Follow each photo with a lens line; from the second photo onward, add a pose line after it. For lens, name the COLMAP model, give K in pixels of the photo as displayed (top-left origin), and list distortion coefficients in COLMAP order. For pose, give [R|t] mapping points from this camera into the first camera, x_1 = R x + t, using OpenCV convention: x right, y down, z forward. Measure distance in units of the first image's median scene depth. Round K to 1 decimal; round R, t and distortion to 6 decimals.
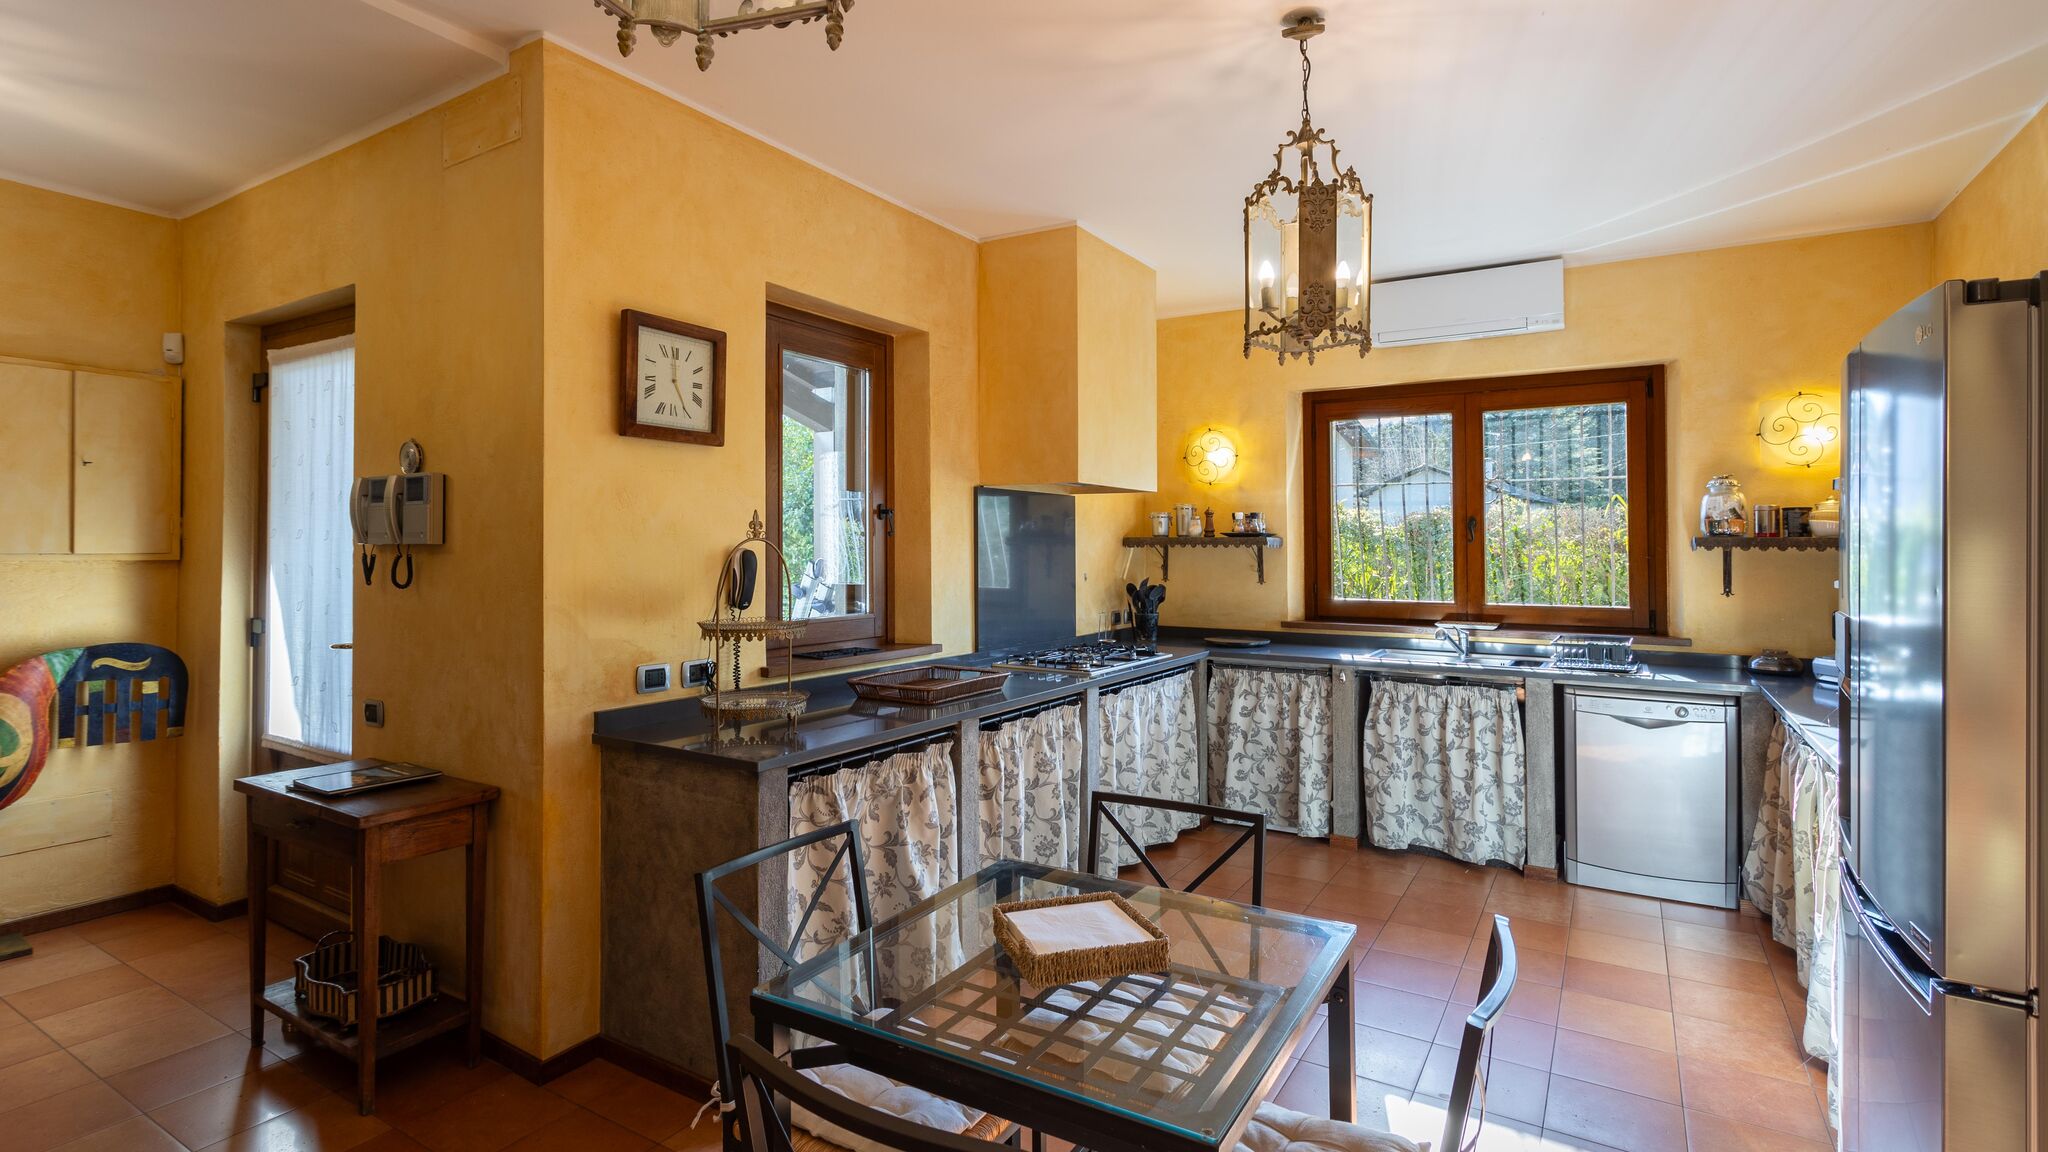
lens RADIAL K [[995.7, 0, 1014.7], [0, 995.7, 540.3], [0, 0, 1]] dist [-0.000543, 0.000759]
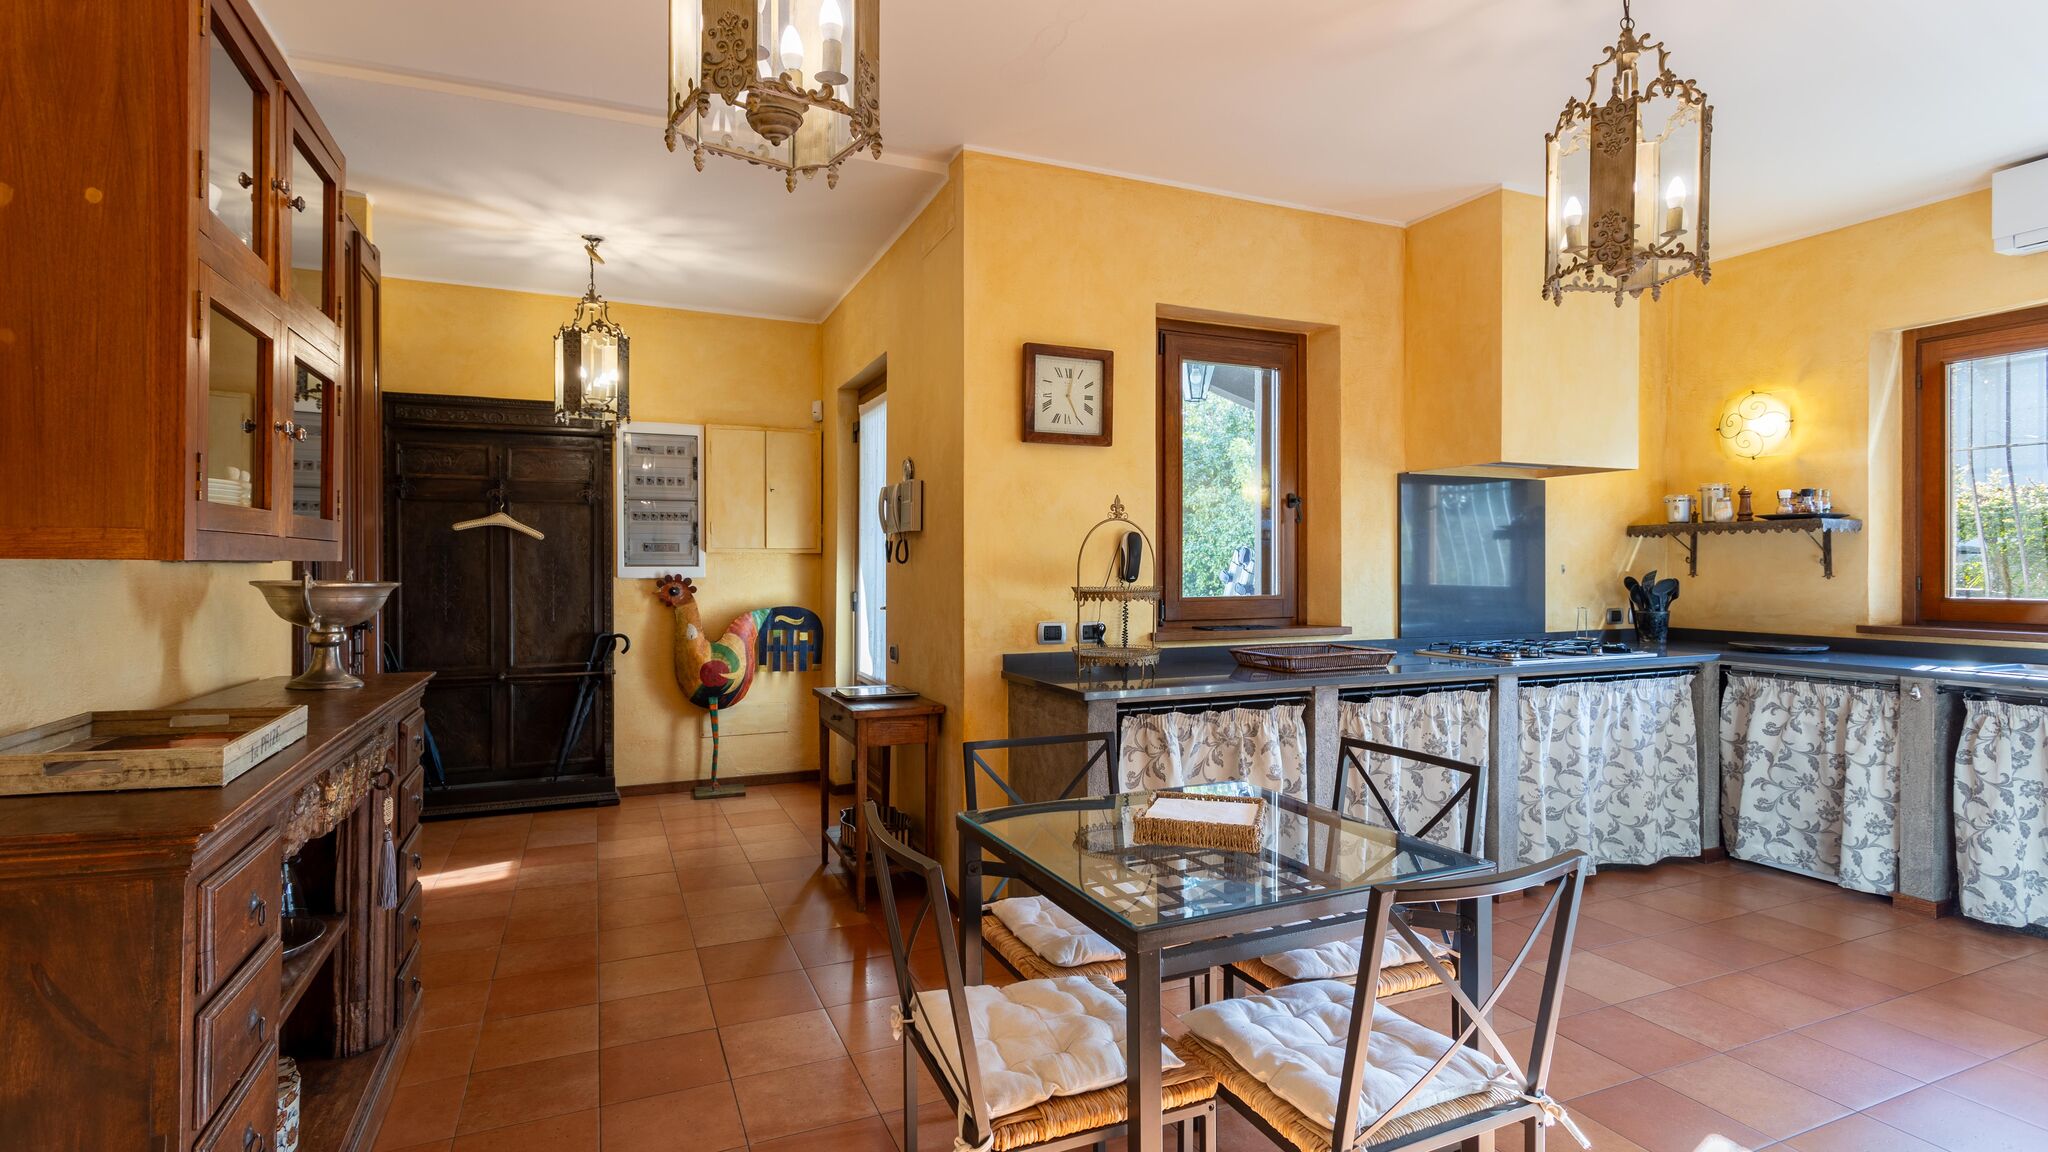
lens RADIAL K [[975.5, 0, 996.5], [0, 975.5, 572.9], [0, 0, 1]] dist [-0.000274, 0.001998]
pose [[0.815691, -0.000377, -0.578488, 0.228576], [0.008156, 0.999908, 0.010849, 0.037237], [0.578430, -0.013567, 0.815619, -0.038633]]
